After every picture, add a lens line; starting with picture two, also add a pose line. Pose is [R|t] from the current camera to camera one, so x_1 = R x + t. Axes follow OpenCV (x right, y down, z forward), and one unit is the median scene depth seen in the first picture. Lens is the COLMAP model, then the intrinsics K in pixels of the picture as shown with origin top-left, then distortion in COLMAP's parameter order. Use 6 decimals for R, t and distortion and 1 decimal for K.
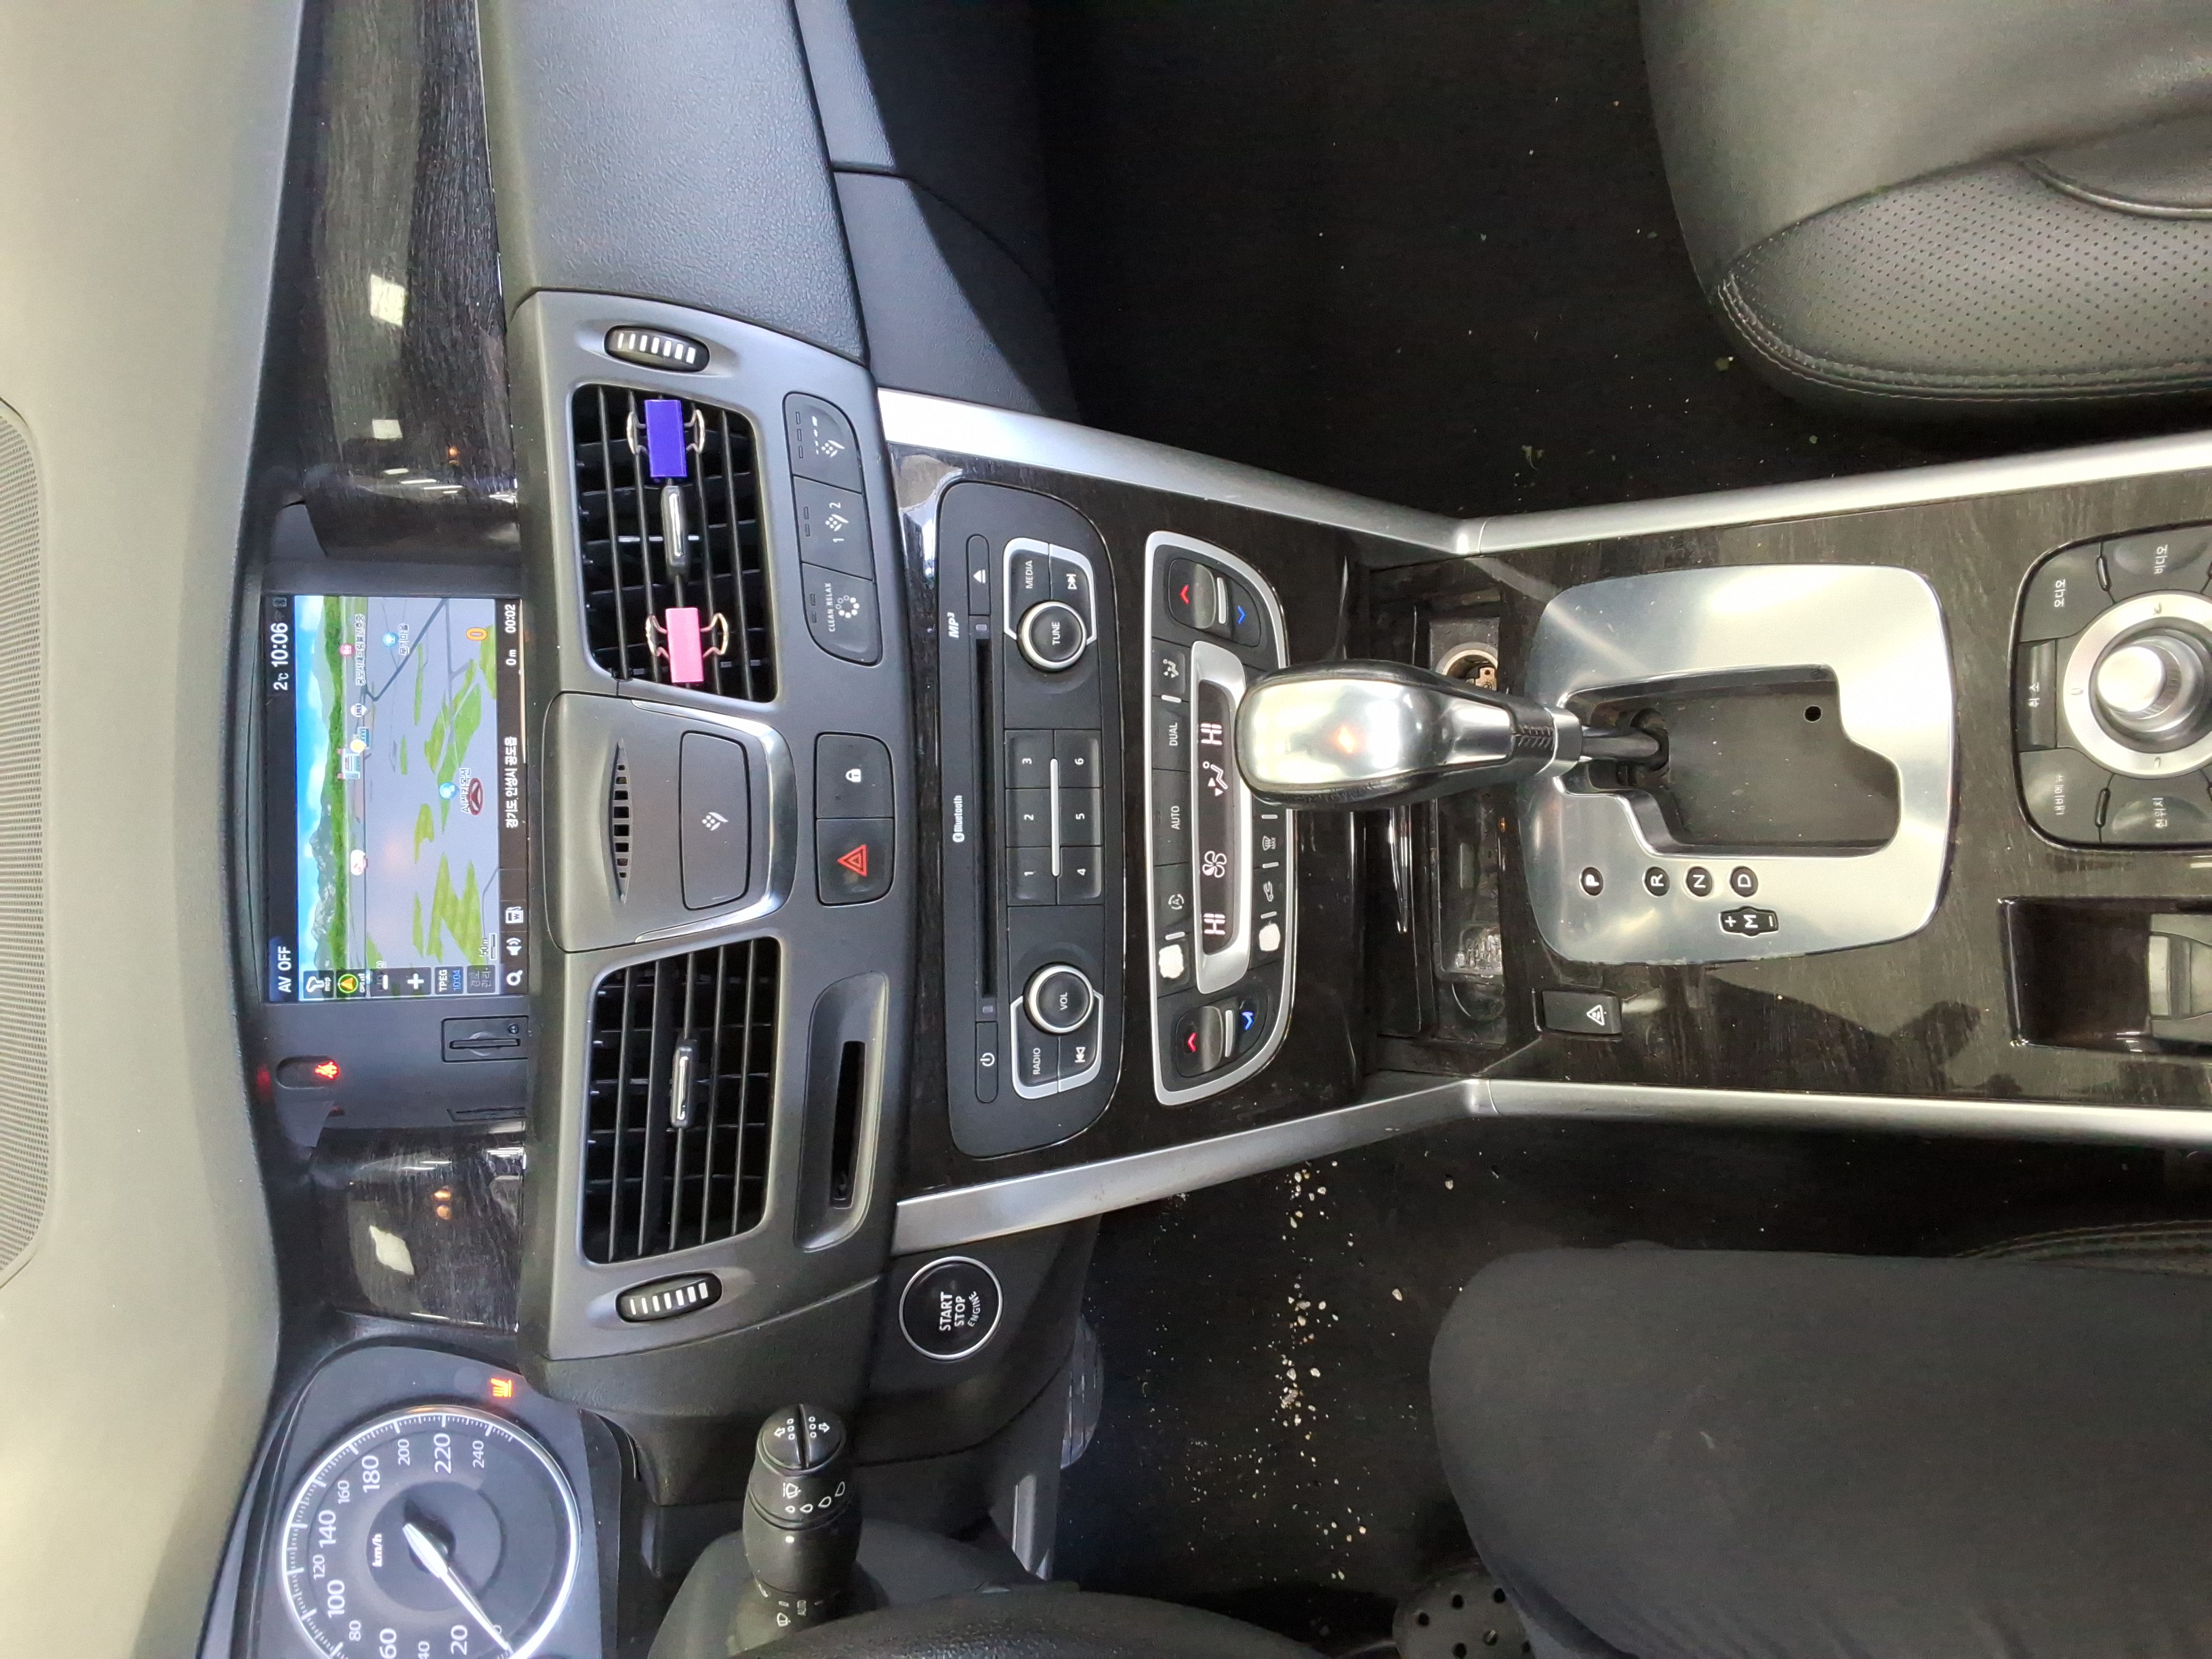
lens RADIAL K [[1753.5, 0, 1113.6], [0, 1753.5, 831.4], [0, 0, 1]] dist [0.102940, -0.164726]
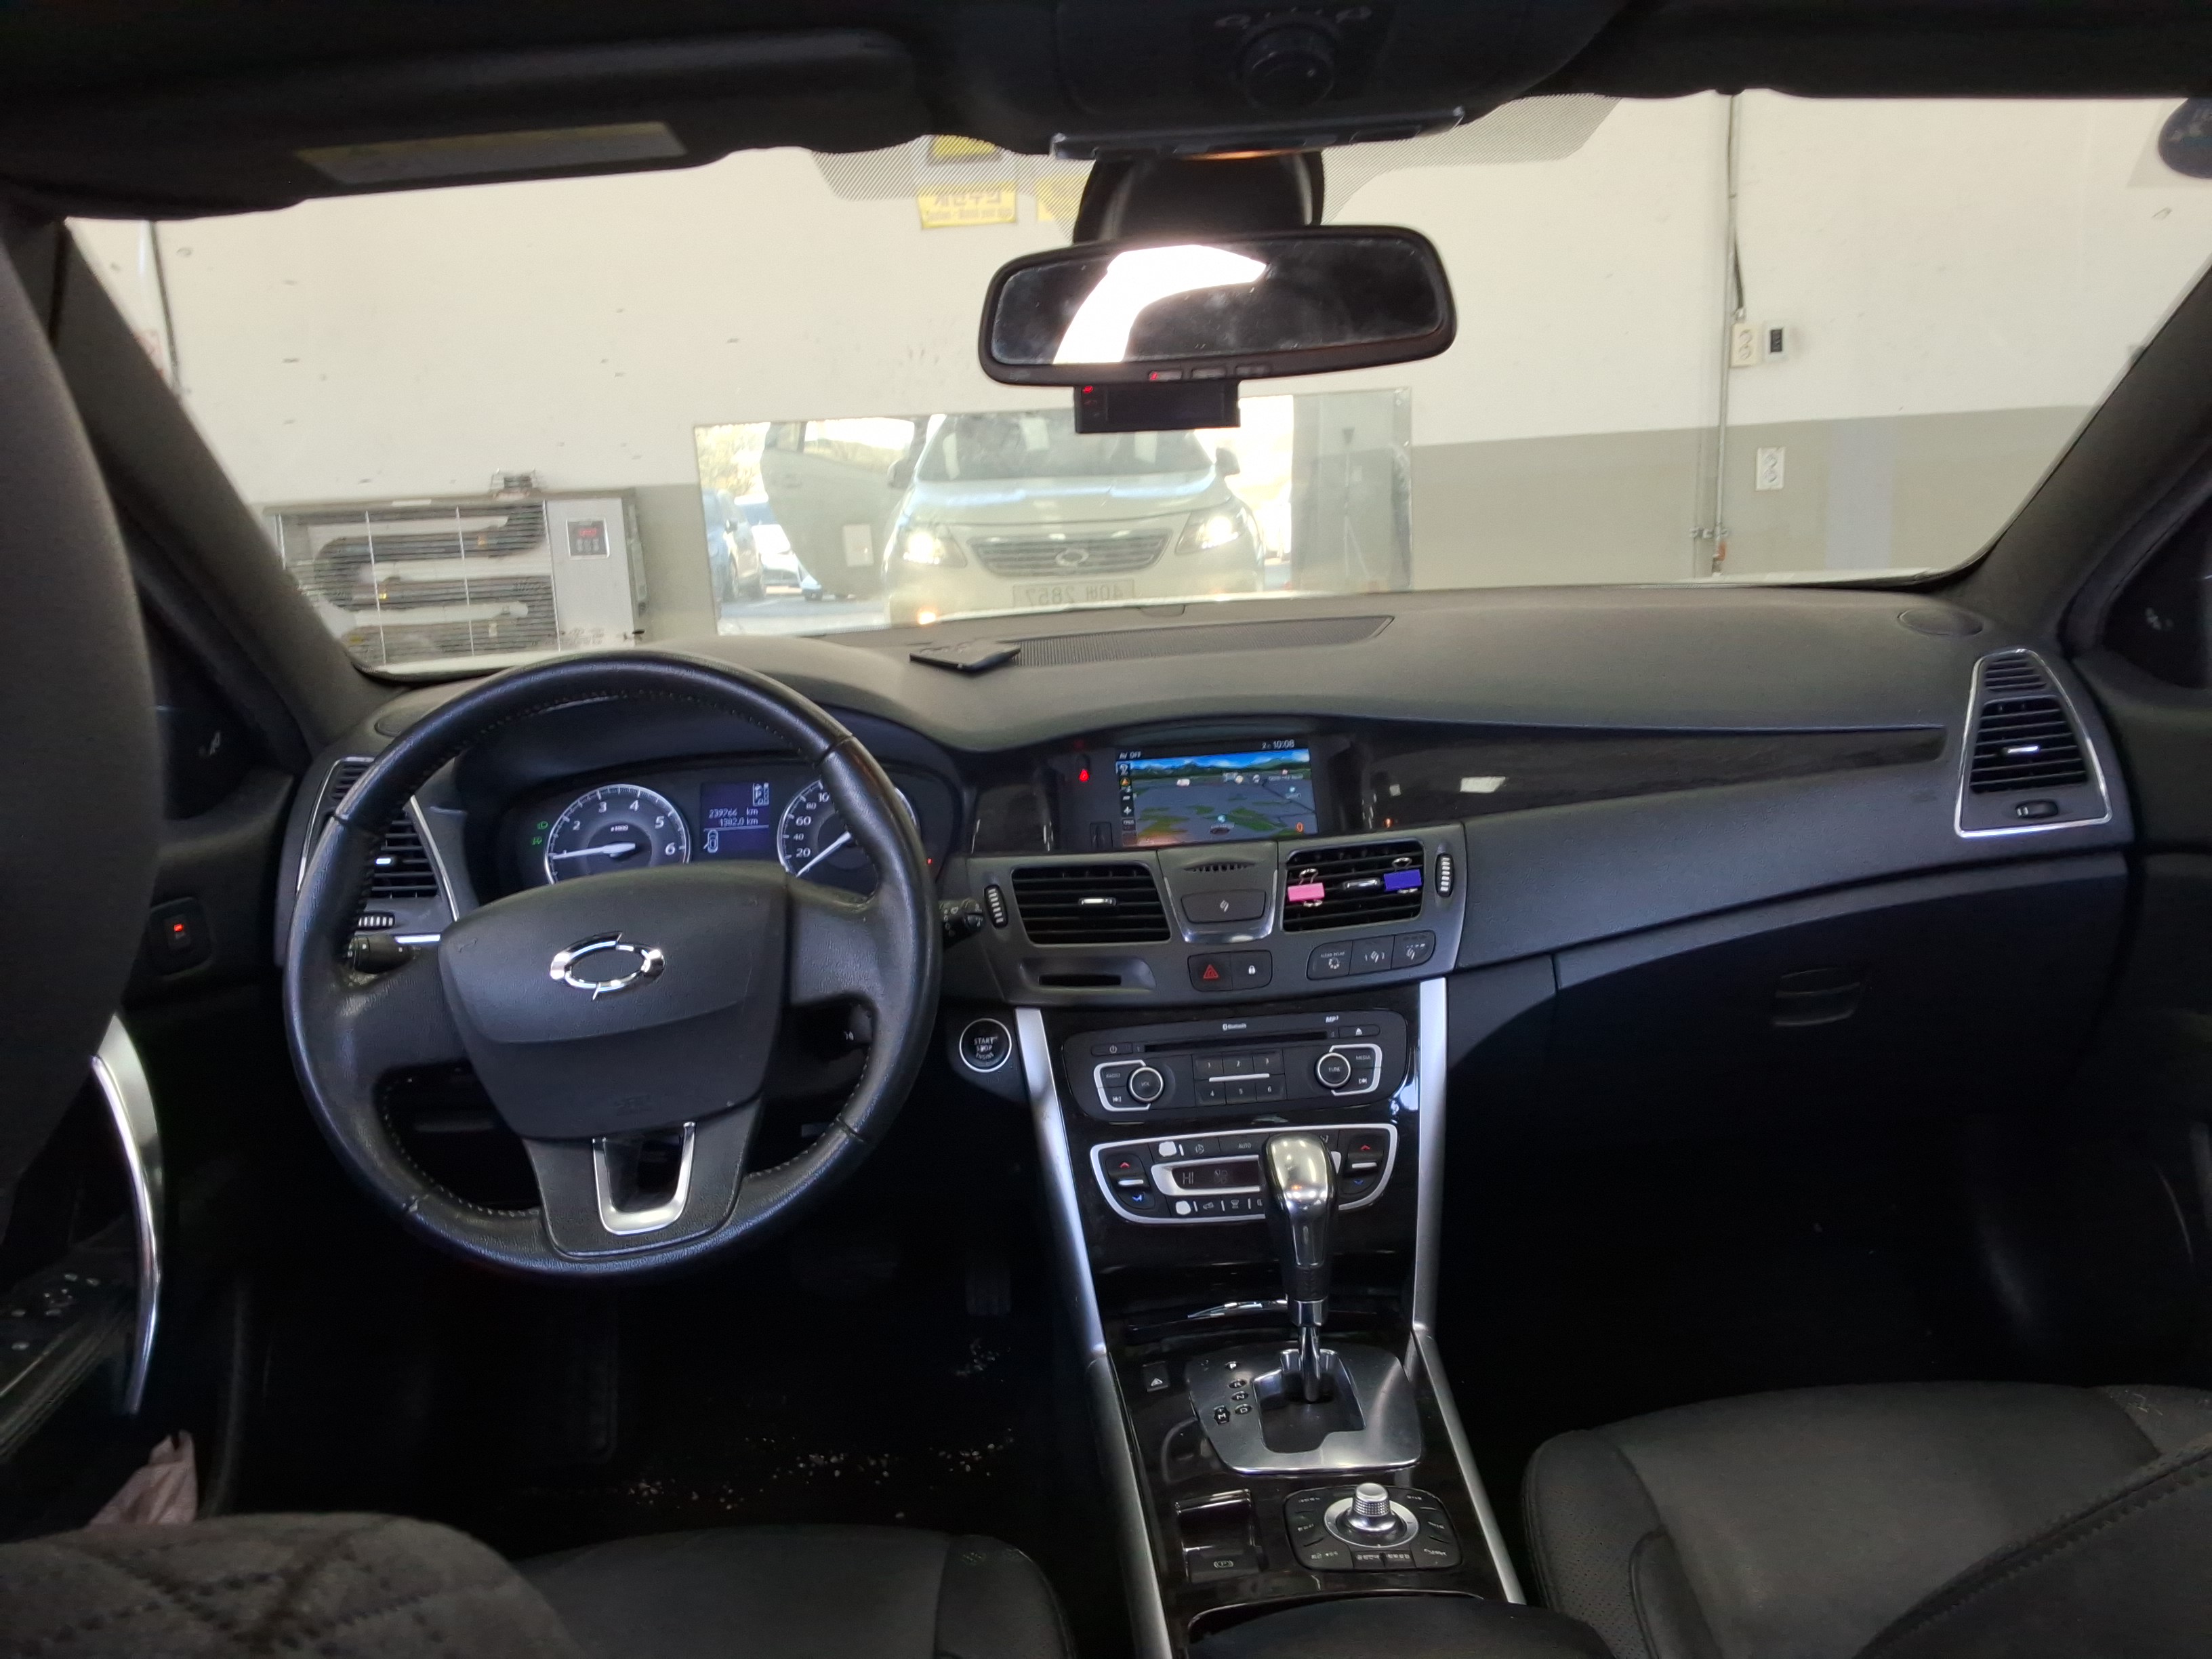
lens RADIAL K [[1753.5, 0, 1113.6], [0, 1753.5, 831.4], [0, 0, 1]] dist [0.102940, -0.164726]
pose [[0.060235, 0.871097, -0.487404, 0.628578], [-0.997975, 0.062559, -0.011527, 0.128013], [0.020450, 0.487111, 0.873101, -0.776063]]
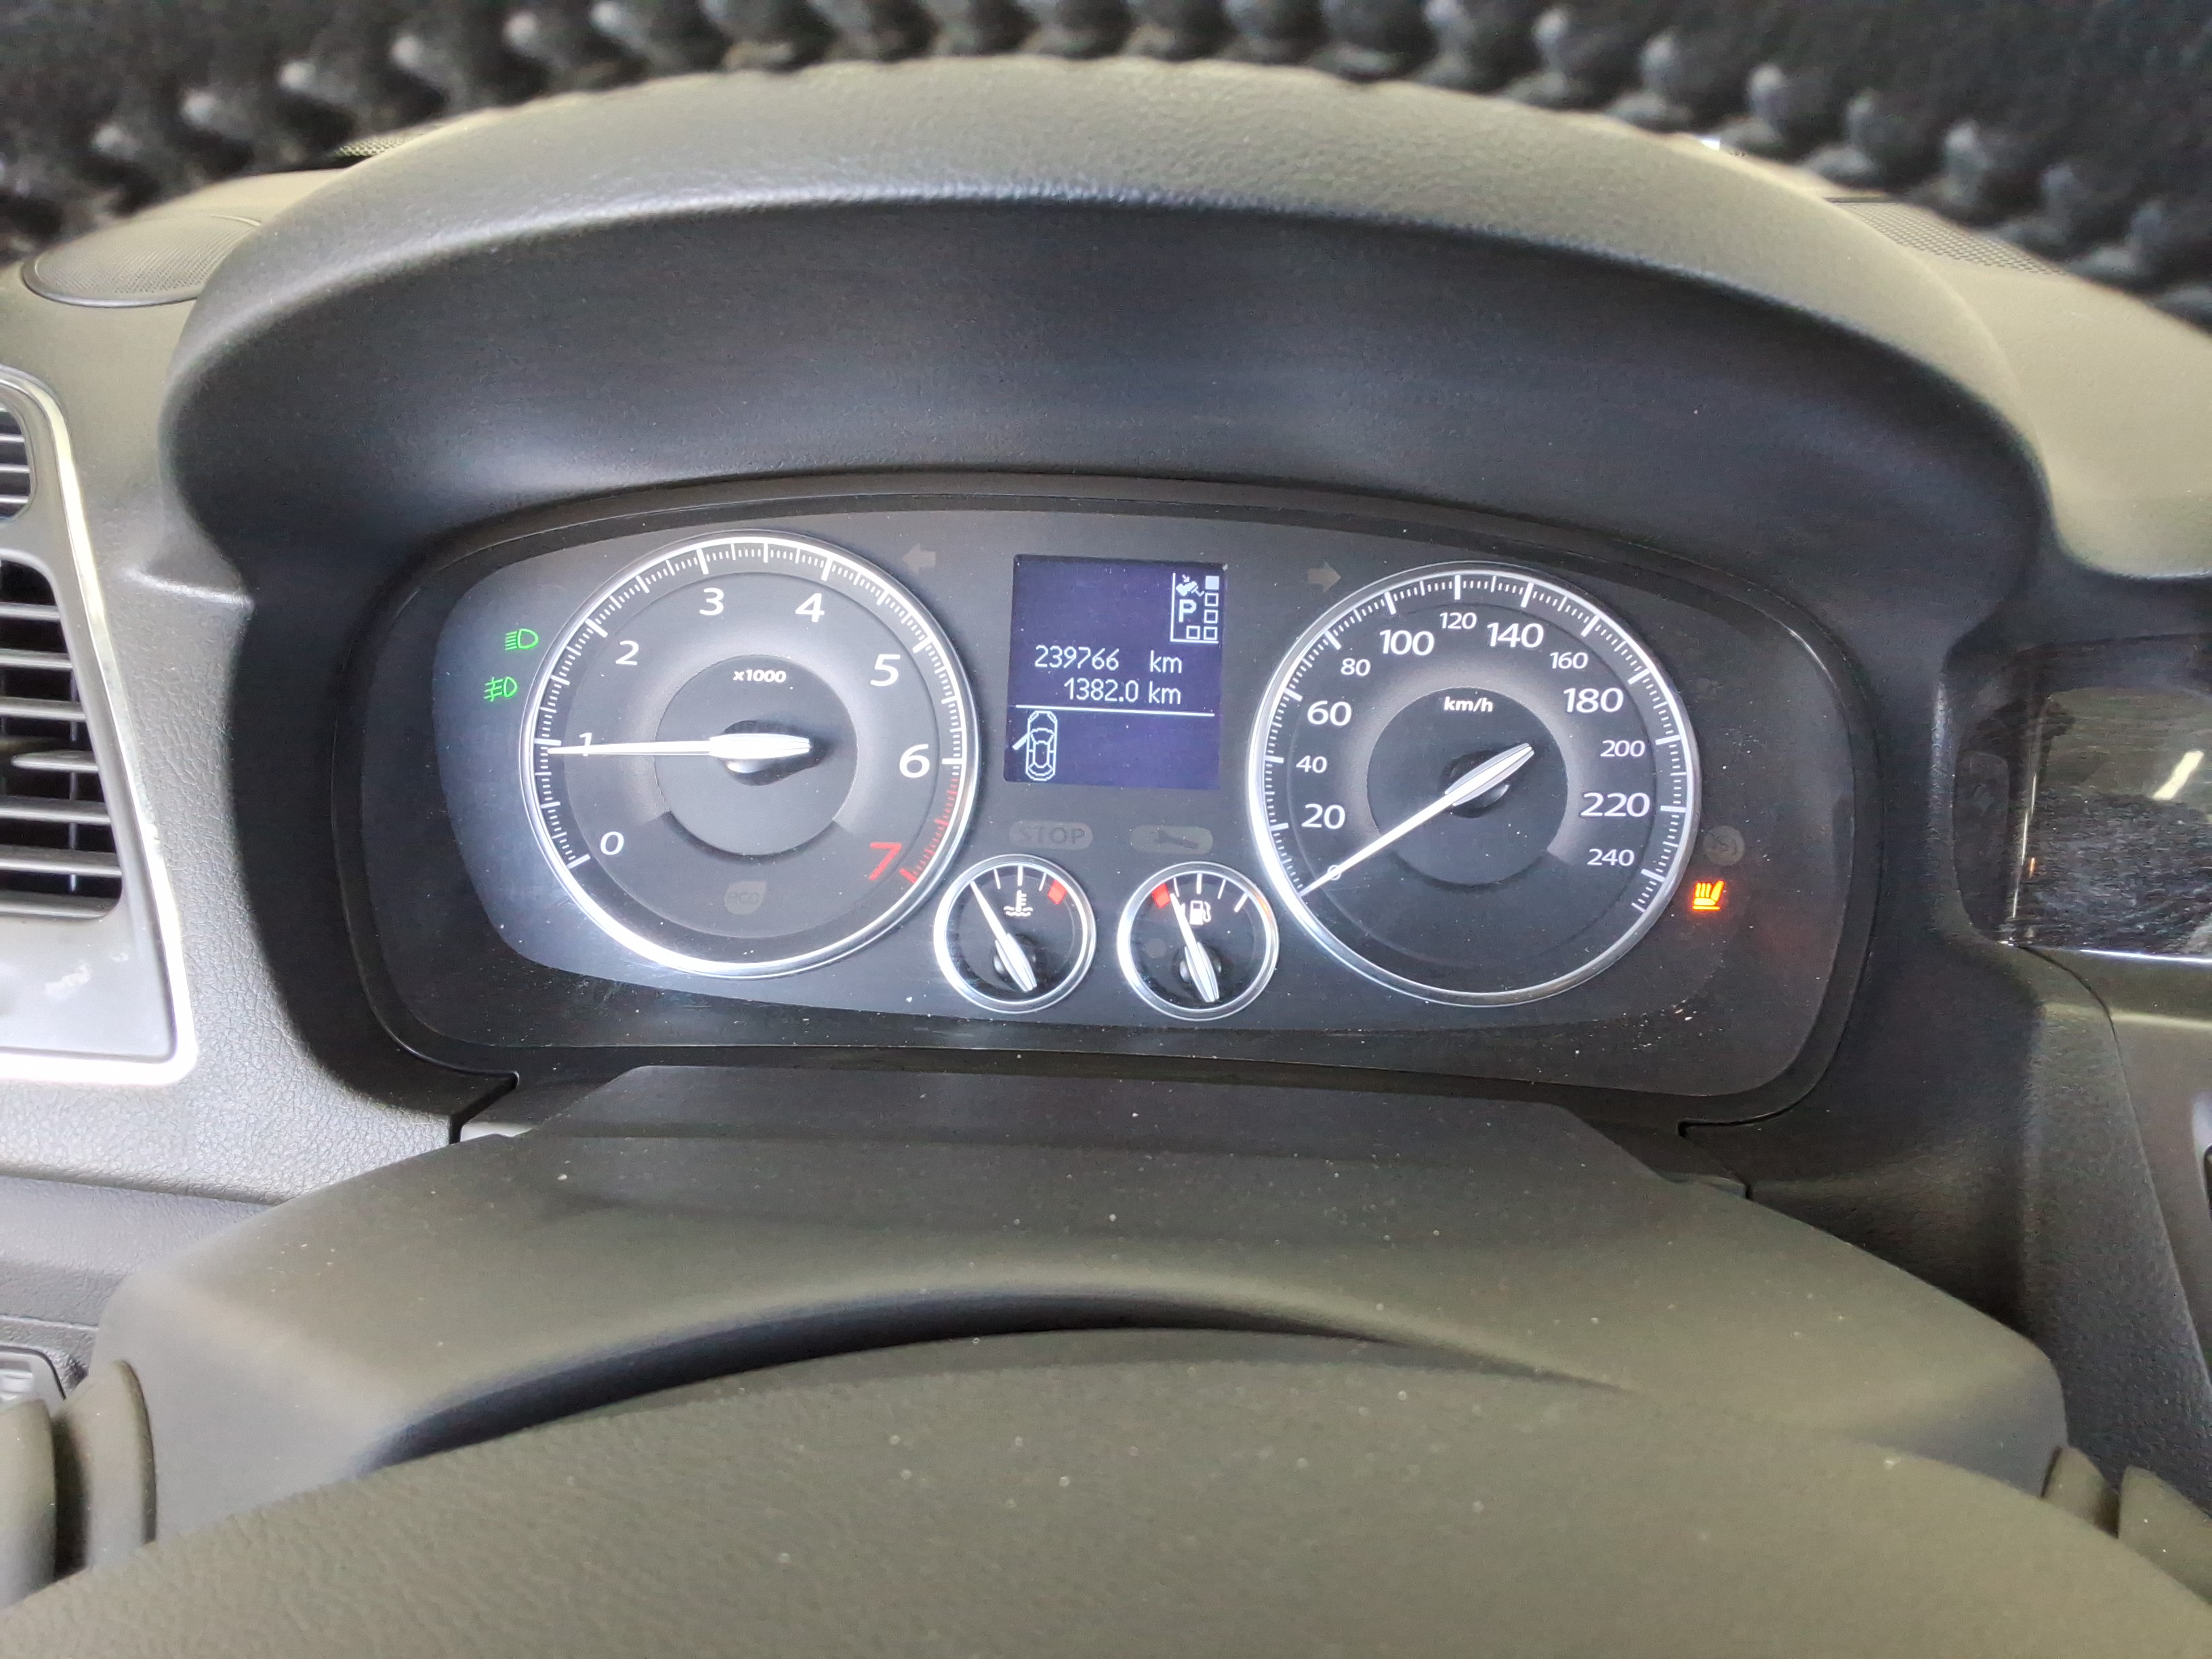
lens RADIAL K [[1753.5, 0, 1113.6], [0, 1753.5, 831.4], [0, 0, 1]] dist [0.102940, -0.164726]
pose [[-0.051373, 0.948127, -0.313714, -0.166161], [-0.998635, -0.045820, 0.025054, 0.531851], [0.009380, 0.314573, 0.949187, 0.416172]]
